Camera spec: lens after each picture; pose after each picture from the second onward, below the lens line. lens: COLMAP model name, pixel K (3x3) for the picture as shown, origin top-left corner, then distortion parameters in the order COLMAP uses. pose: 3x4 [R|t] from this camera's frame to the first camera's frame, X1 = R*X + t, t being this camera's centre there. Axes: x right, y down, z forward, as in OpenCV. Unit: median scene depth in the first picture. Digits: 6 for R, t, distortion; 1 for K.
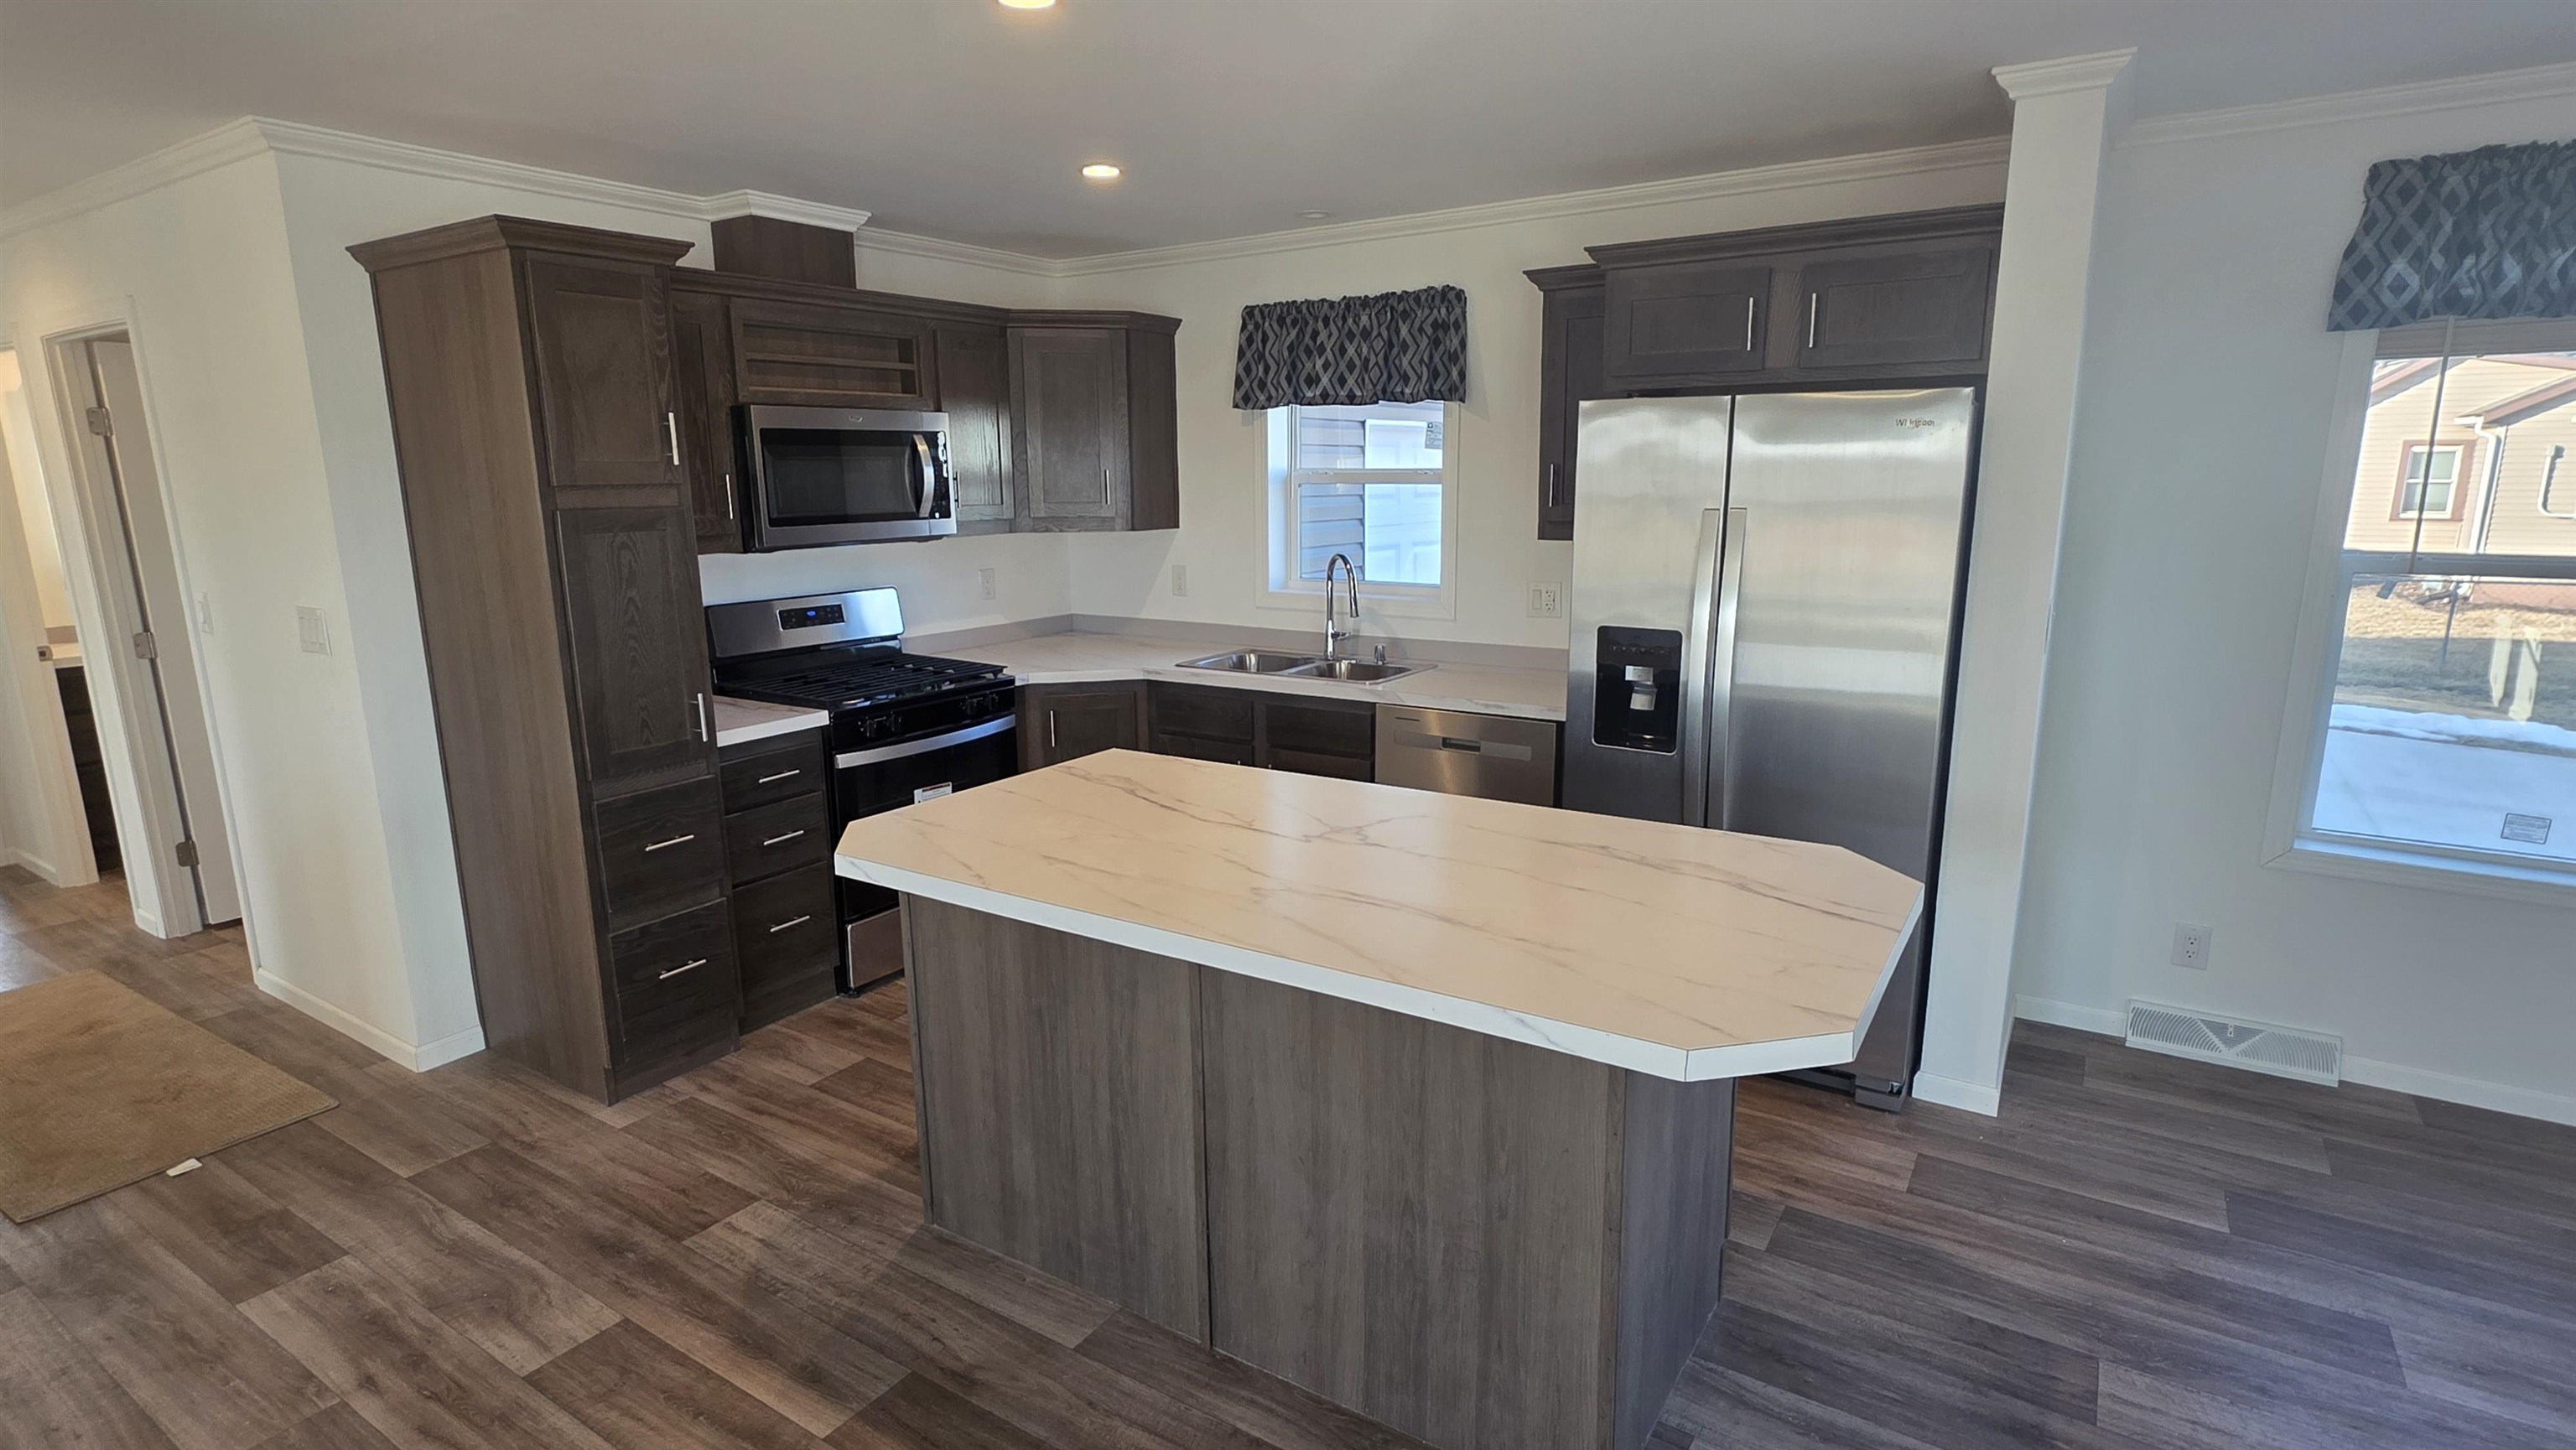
lens RADIAL K [[1261.3, 0, 1283.9], [0, 1261.3, 724.2], [0, 0, 1]] dist [0.003380, 0.000699]
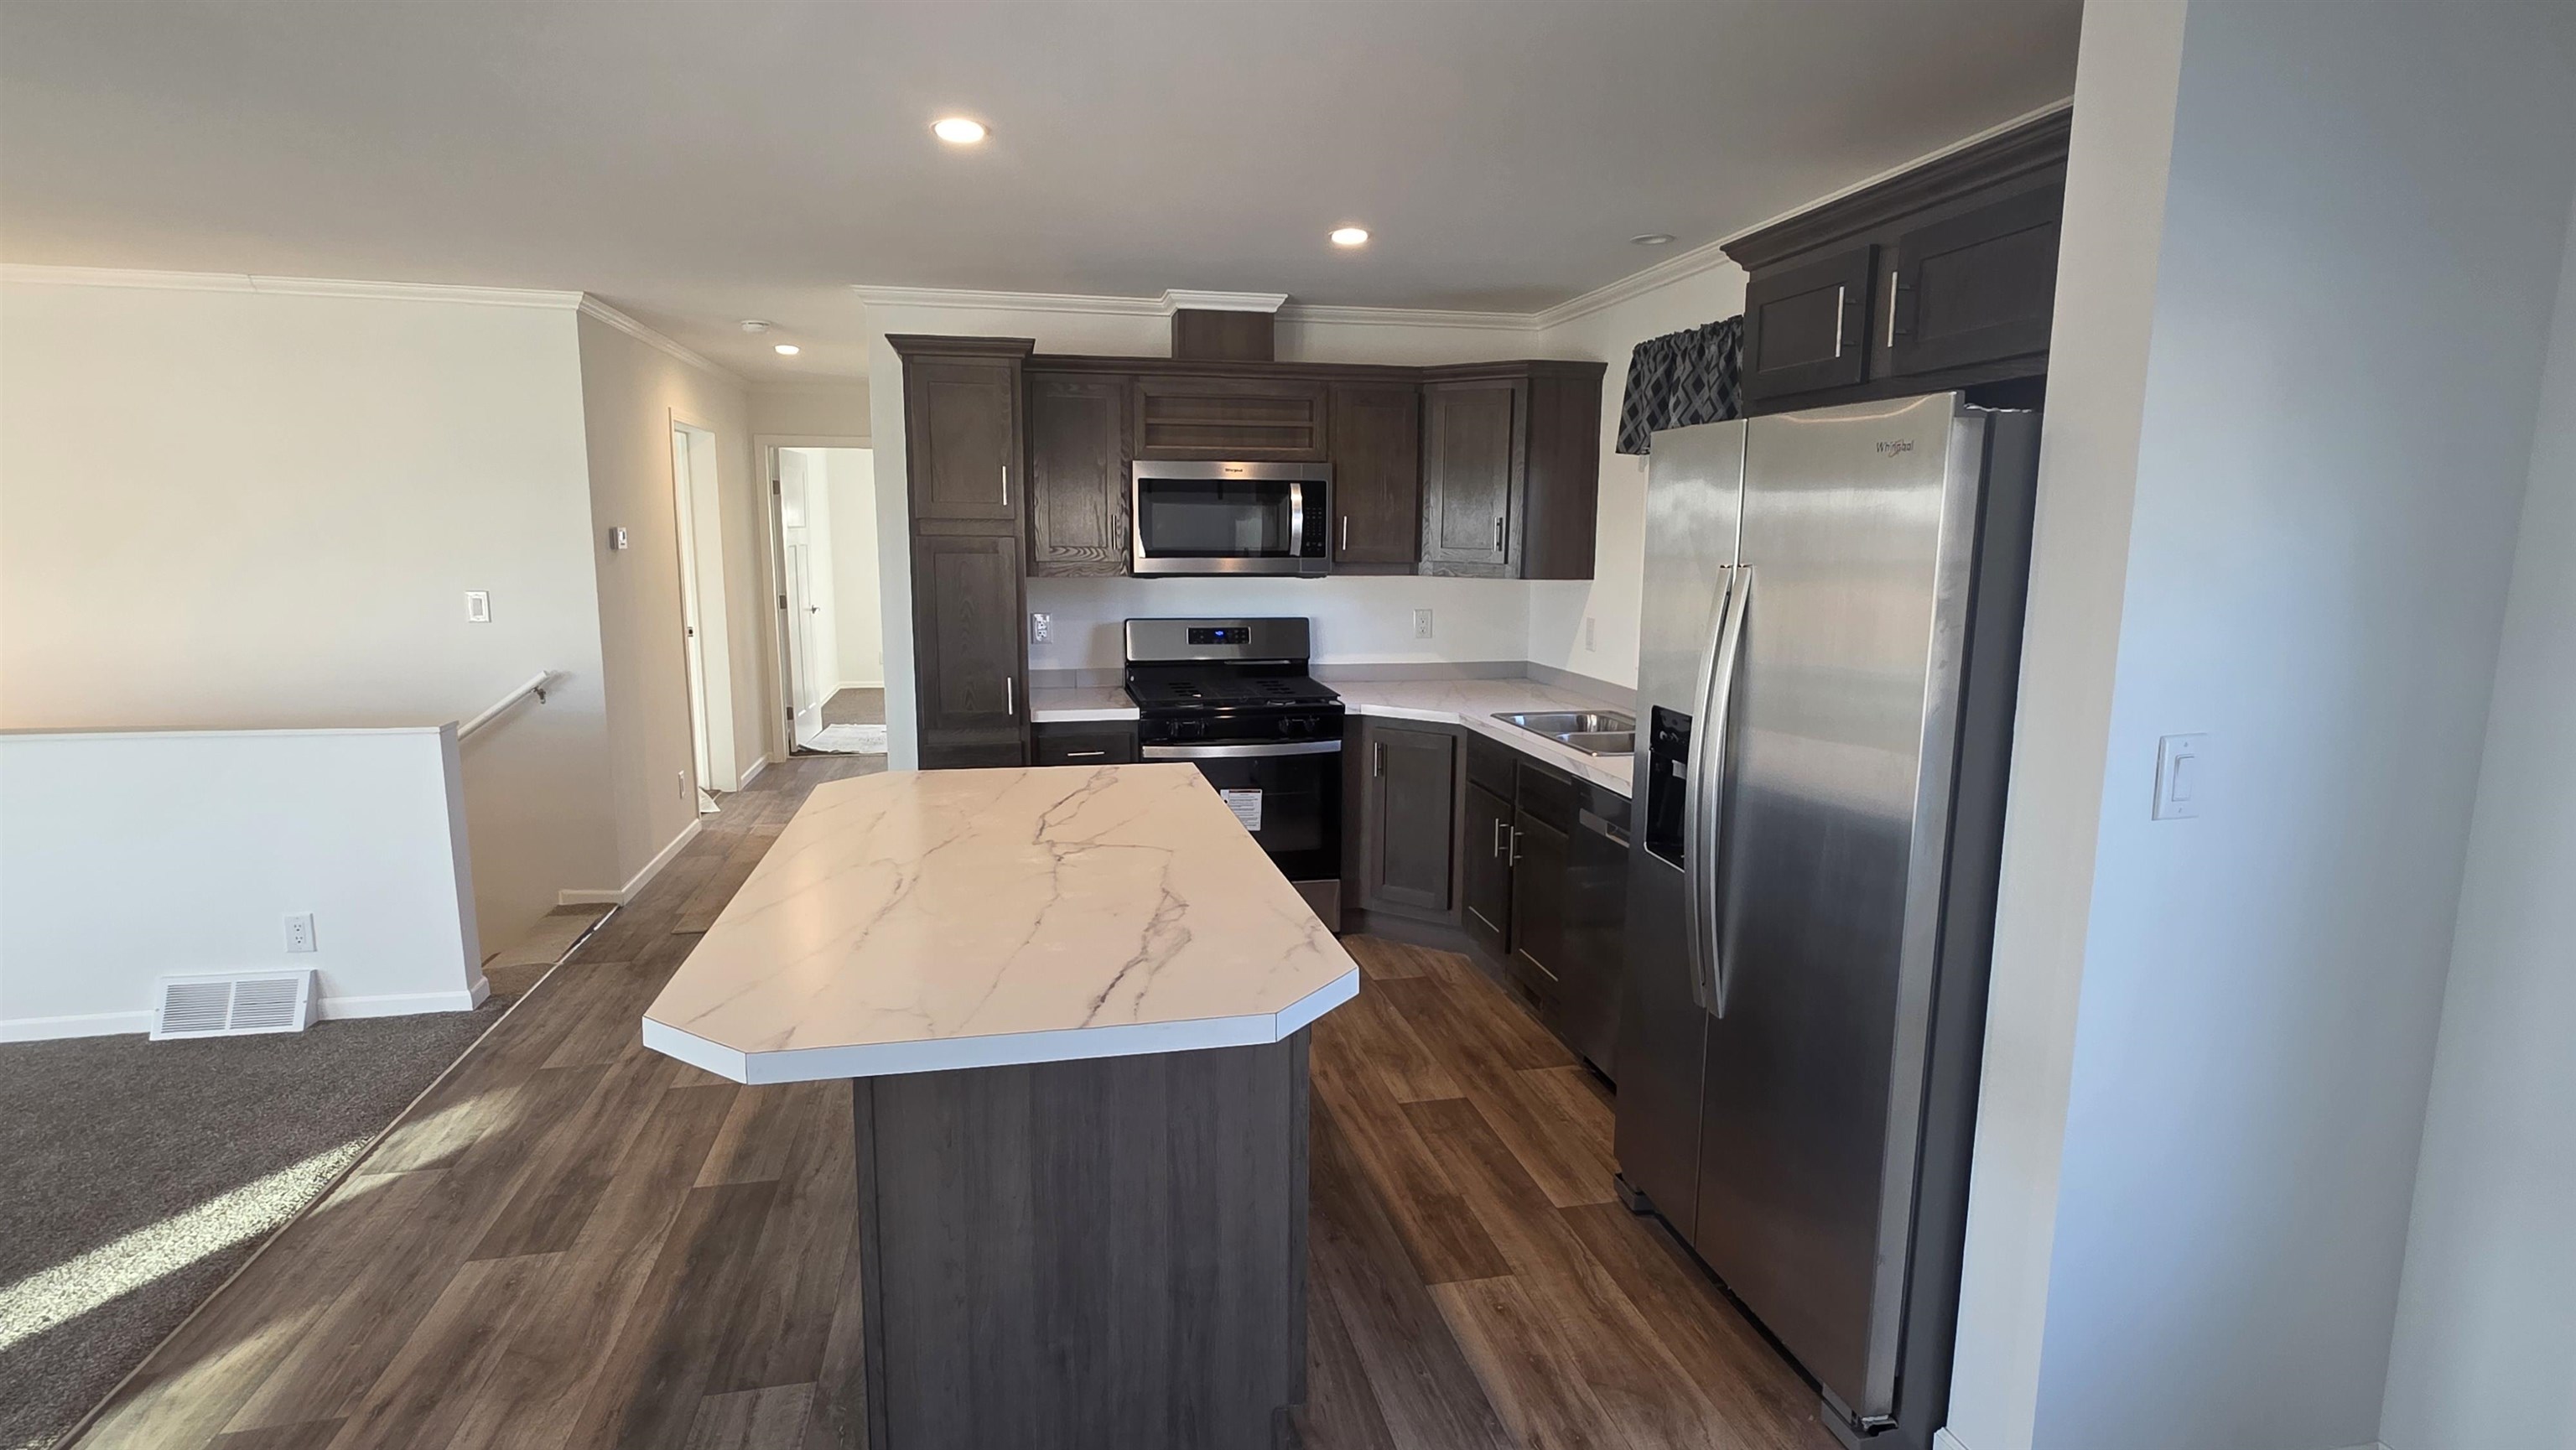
lens RADIAL K [[1261.3, 0, 1291.0], [0, 1261.3, 713.6], [0, 0, 1]] dist [0.003380, 0.000699]
pose [[0.711456, 0.117520, -0.692834, 0.669256], [-0.153614, 0.988082, 0.009858, -0.046147], [0.685735, 0.099415, 0.721030, 0.259577]]
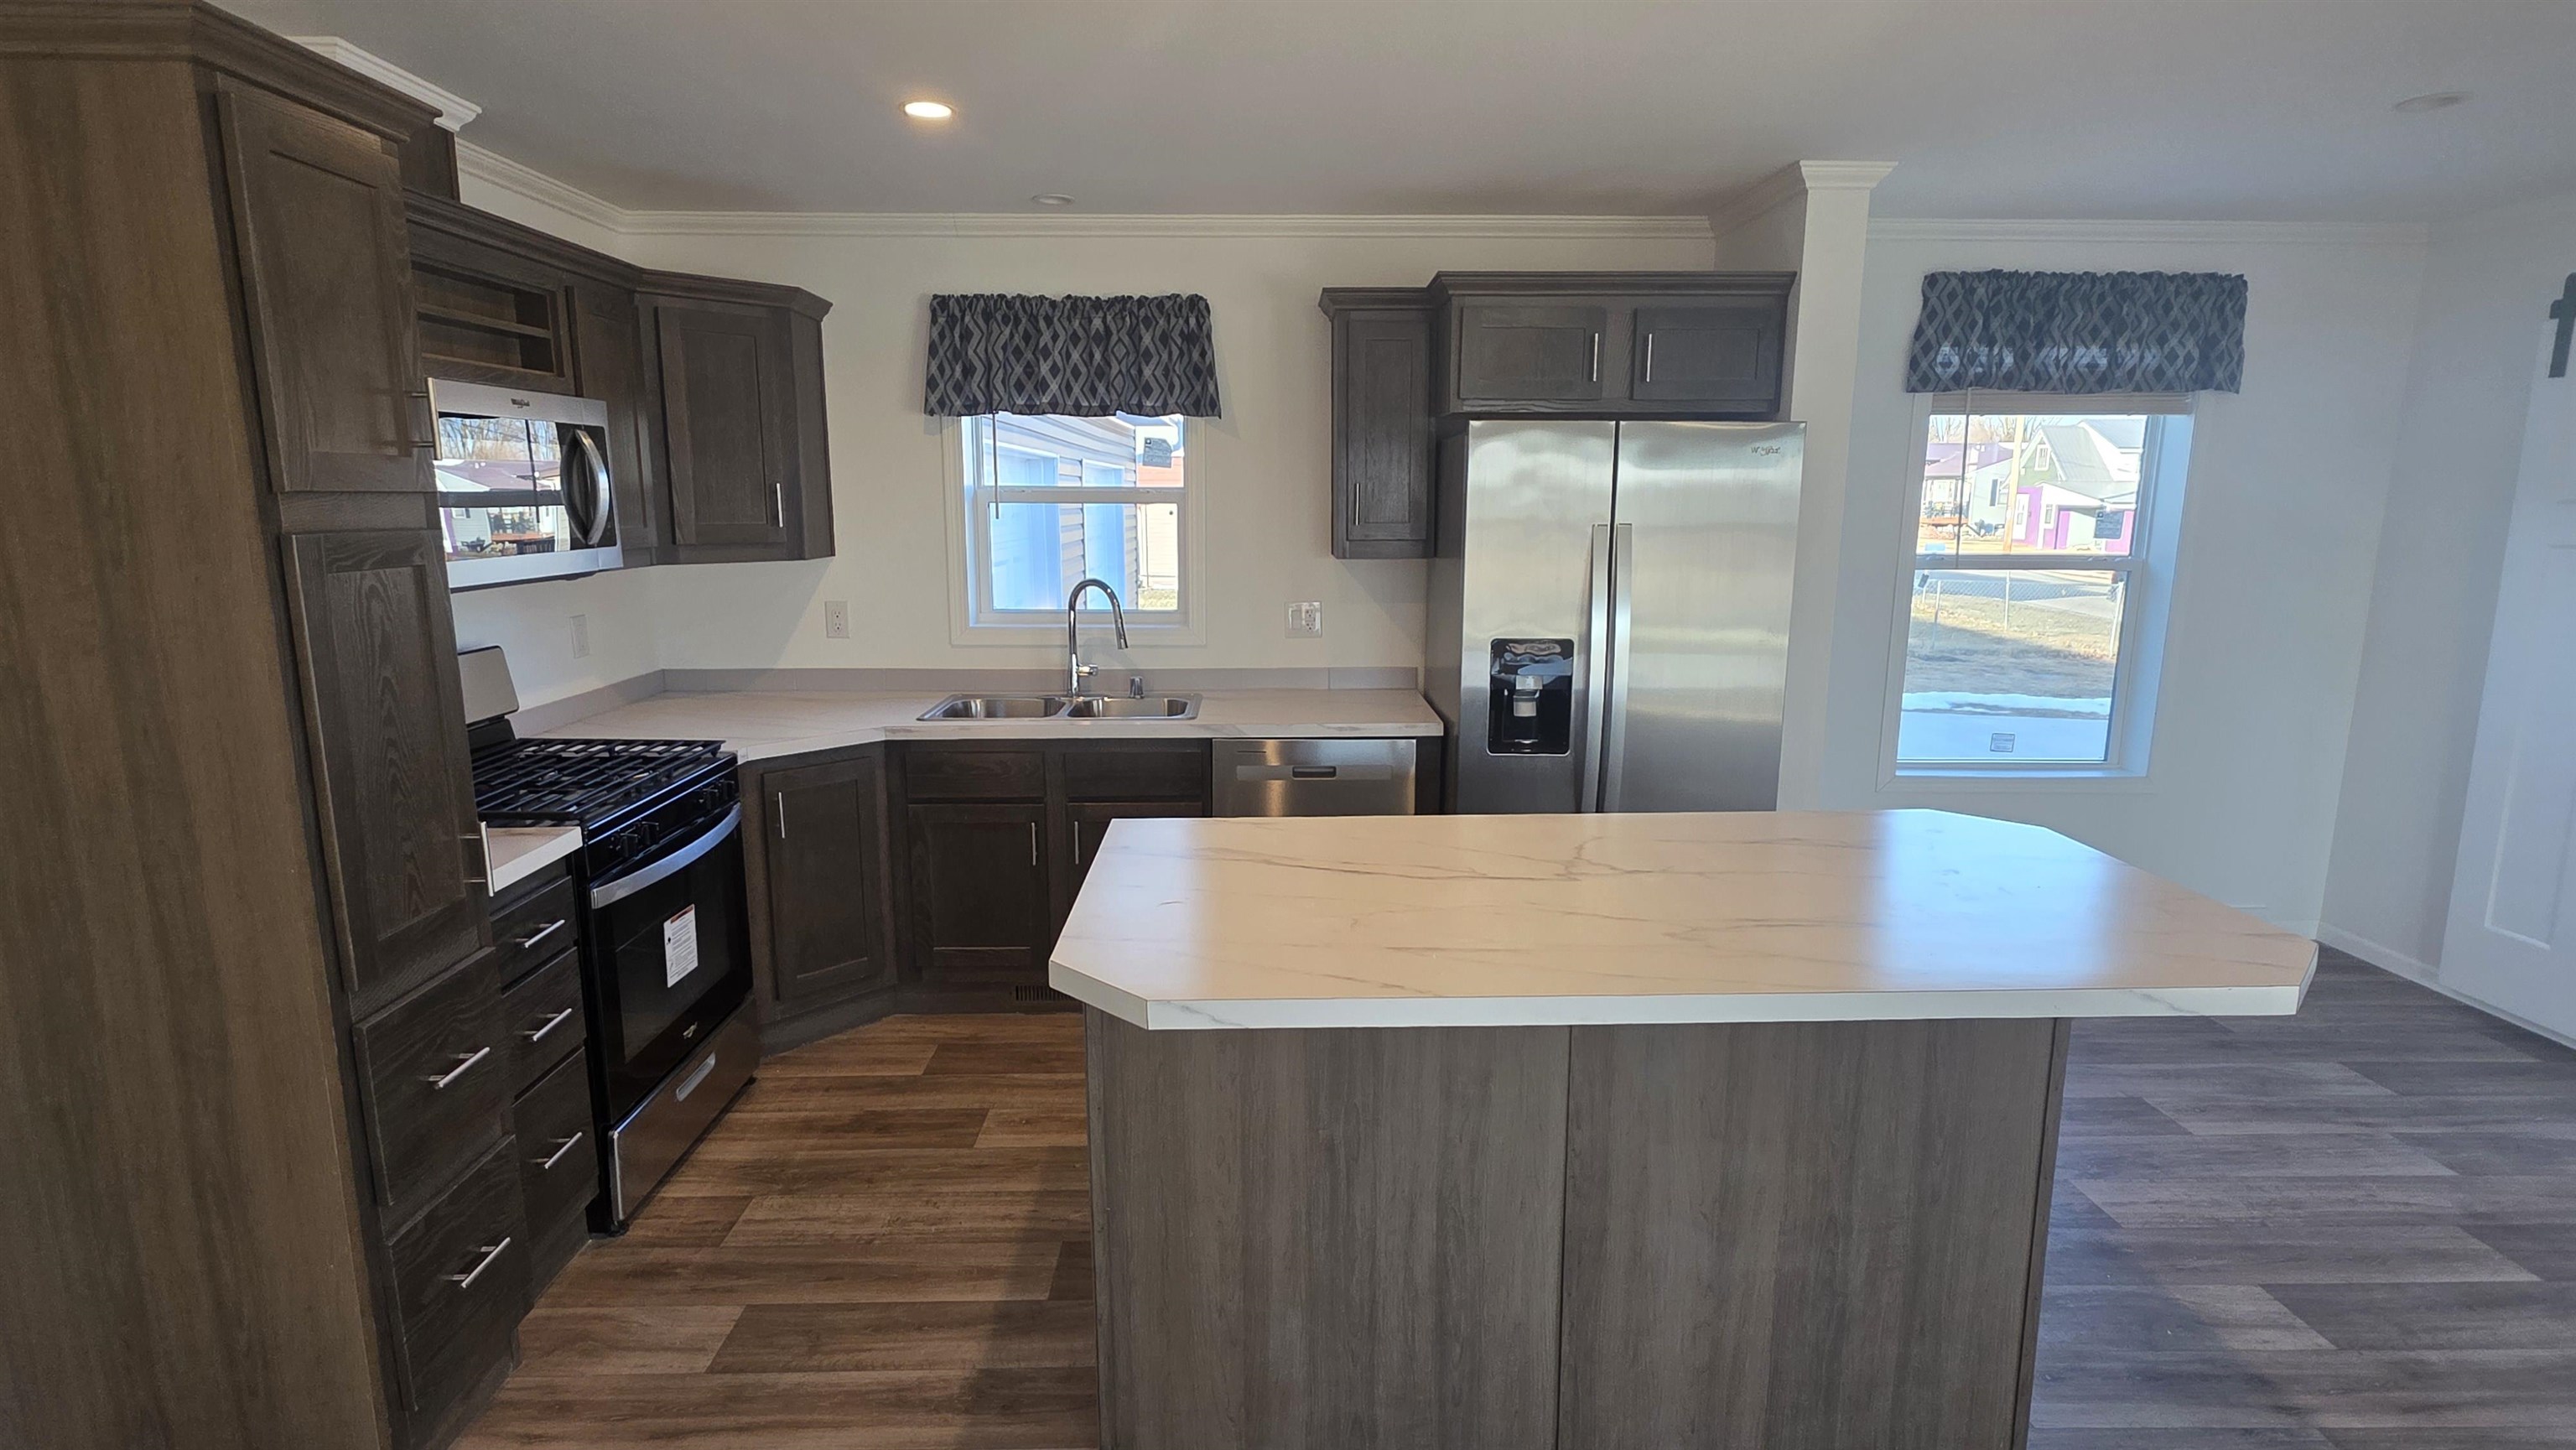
lens RADIAL K [[1261.3, 0, 1283.9], [0, 1261.3, 721.9], [0, 0, 1]] dist [0.003380, 0.000699]
pose [[0.826007, -0.091059, 0.556257, -0.484451], [0.103719, 0.994568, 0.008794, -0.038761], [-0.554036, 0.050431, 0.830964, 0.250196]]
